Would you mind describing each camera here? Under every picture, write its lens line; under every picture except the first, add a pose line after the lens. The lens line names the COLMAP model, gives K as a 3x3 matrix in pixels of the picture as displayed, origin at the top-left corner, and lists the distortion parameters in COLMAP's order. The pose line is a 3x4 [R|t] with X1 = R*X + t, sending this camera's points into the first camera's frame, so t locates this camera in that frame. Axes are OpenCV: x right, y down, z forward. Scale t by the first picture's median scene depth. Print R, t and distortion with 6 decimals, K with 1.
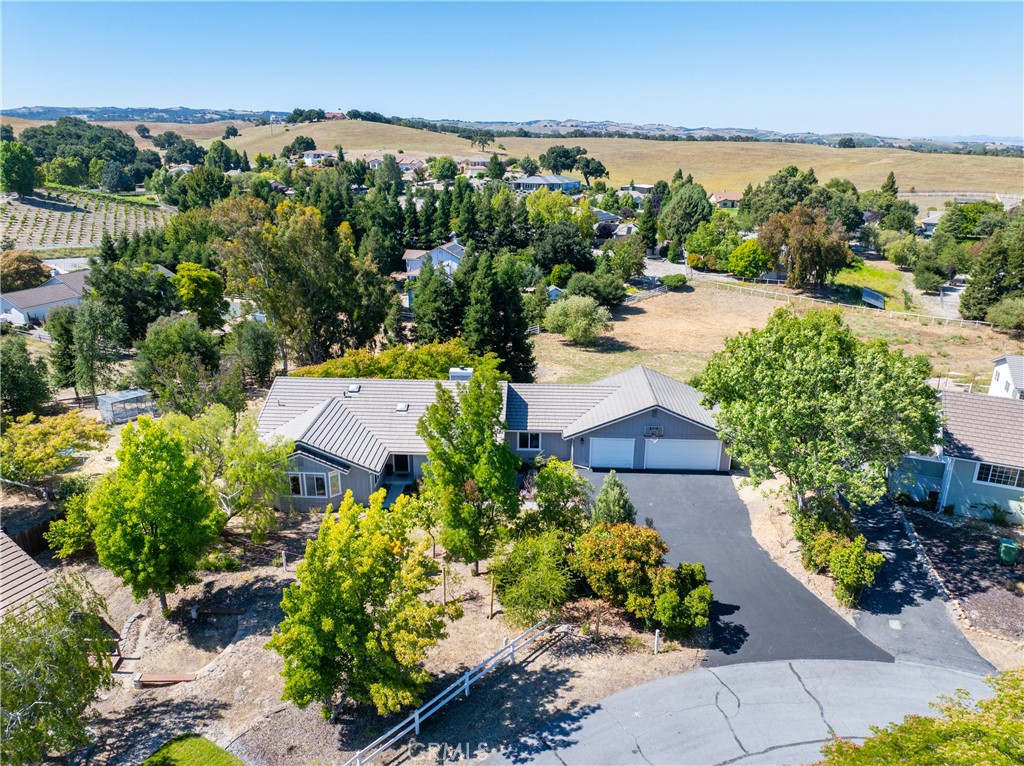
lens RADIAL K [[716.0, 0, 512.0], [0, 716.0, 383.0], [0, 0, 1]] dist [-0.043801, 0.006764]
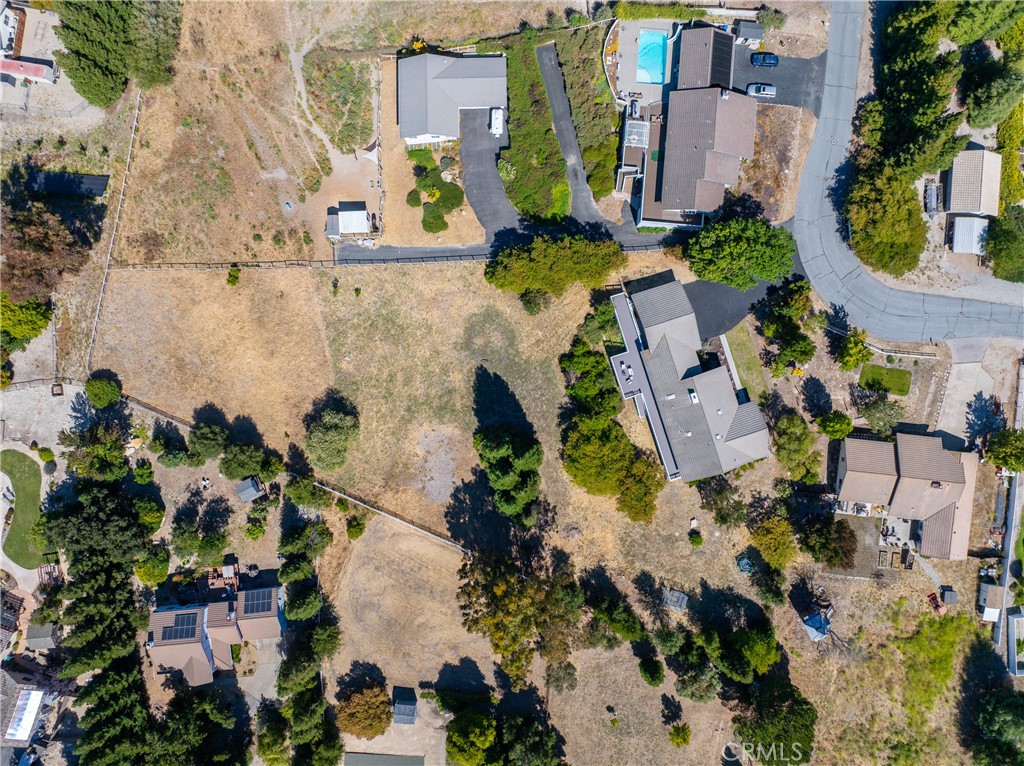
lens RADIAL K [[716.0, 0, 512.0], [0, 716.0, 383.0], [0, 0, 1]] dist [-0.043801, 0.006764]
pose [[-0.347171, -0.937763, 0.008568, 0.061575], [0.306632, -0.104875, 0.946033, -0.934016], [-0.886256, 0.331063, 0.323957, 0.305518]]
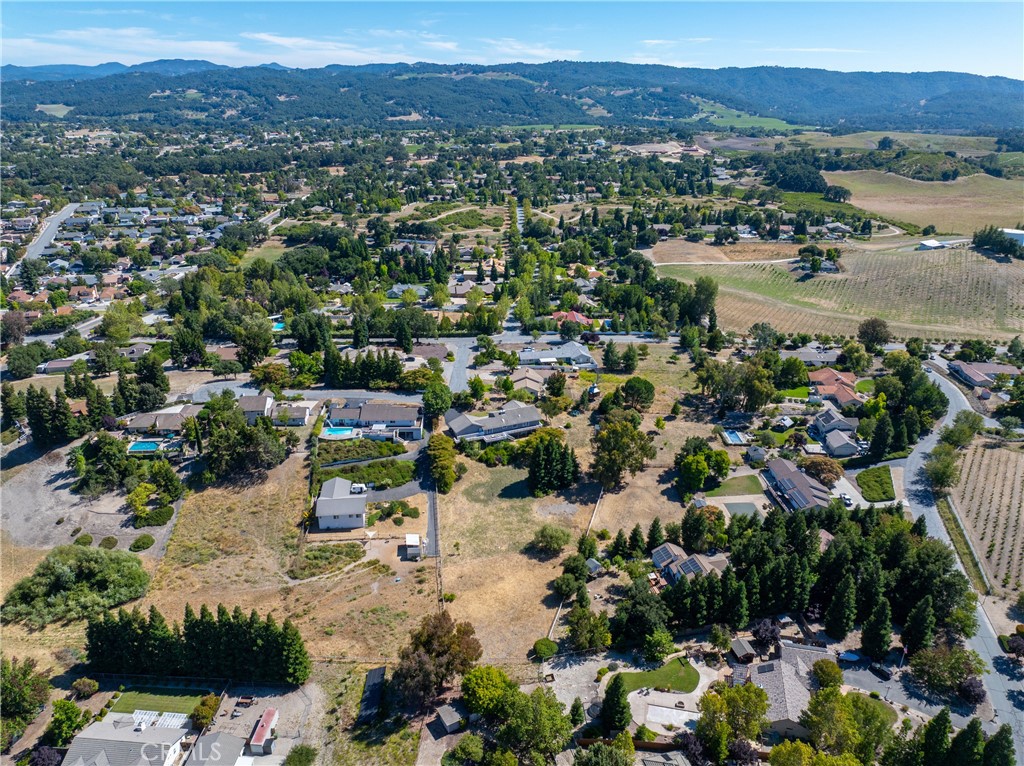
lens RADIAL K [[716.0, 0, 512.0], [0, 716.0, 383.0], [0, 0, 1]] dist [-0.043801, 0.006764]
pose [[-0.892883, 0.158771, -0.421369, 0.777824], [-0.159639, 0.763378, 0.625915, -1.320170], [0.421041, 0.626135, -0.656261, 1.670306]]
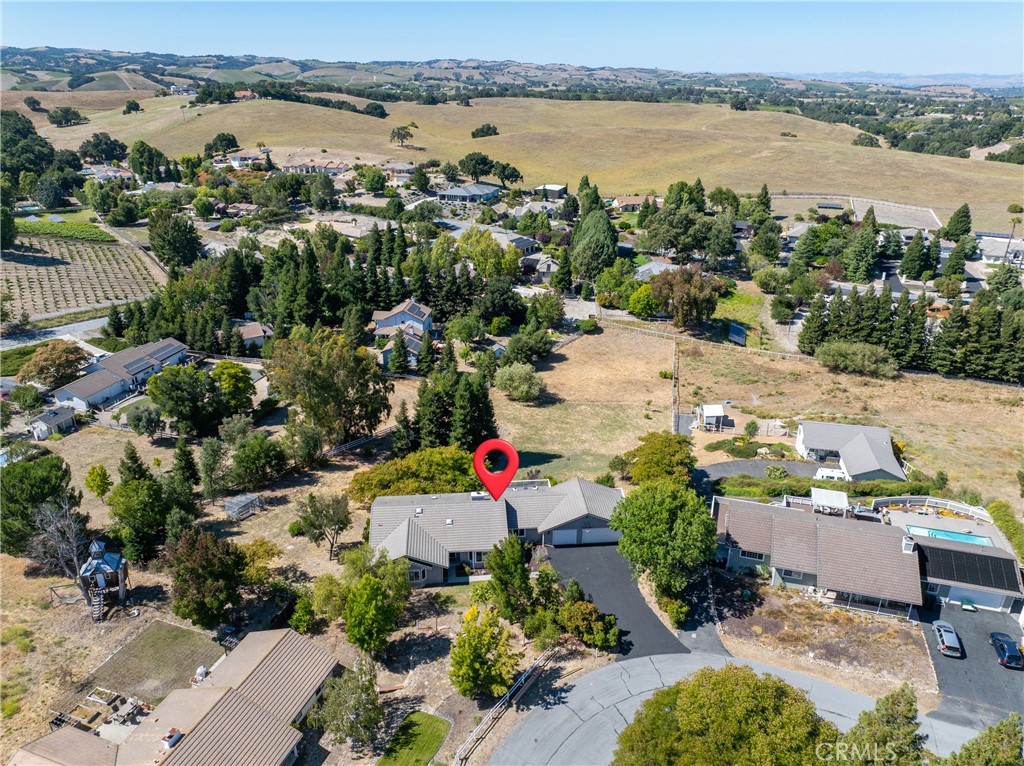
lens RADIAL K [[716.0, 0, 512.0], [0, 716.0, 383.0], [0, 0, 1]] dist [-0.043801, 0.006764]
pose [[0.991591, -0.053986, 0.117612, -0.071644], [0.044620, 0.995726, 0.080864, -0.171171], [-0.121475, -0.074936, 0.989762, -0.291953]]
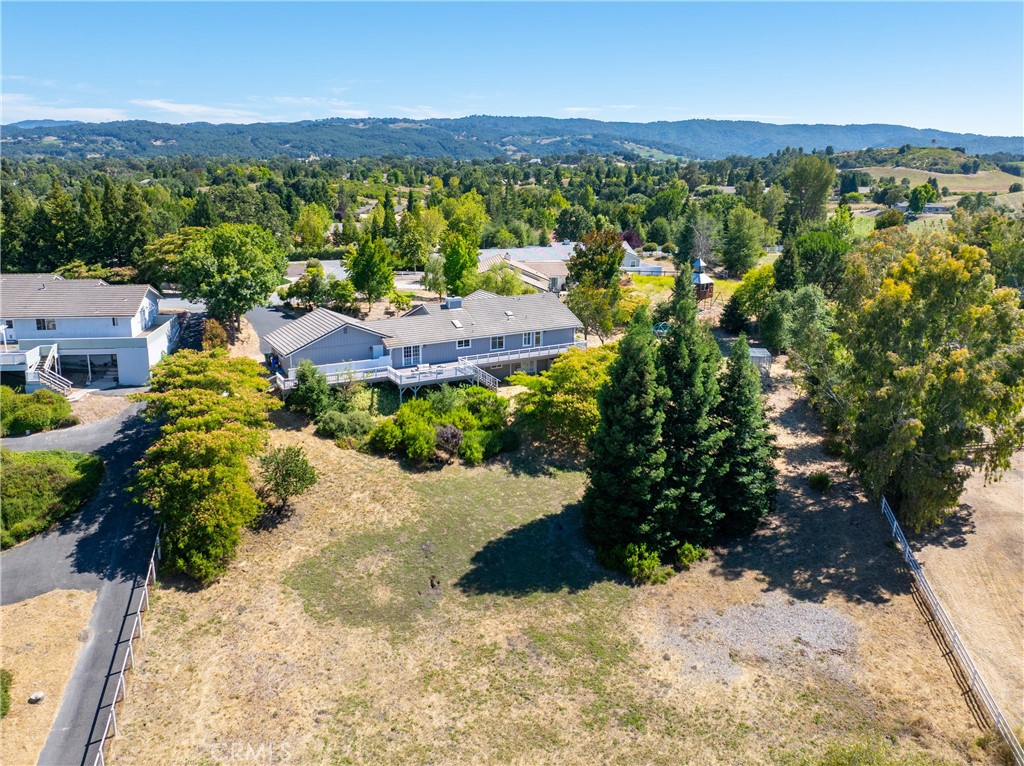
lens RADIAL K [[803.1, 0, 512.5], [0, 803.1, 328.4], [0, 0, 1]] dist [-0.039747, -0.001467]
pose [[-0.840467, 0.101928, -0.532189, 0.288673], [-0.185064, 0.869096, 0.458720, -0.299715], [0.509280, 0.484028, -0.711583, 0.909849]]
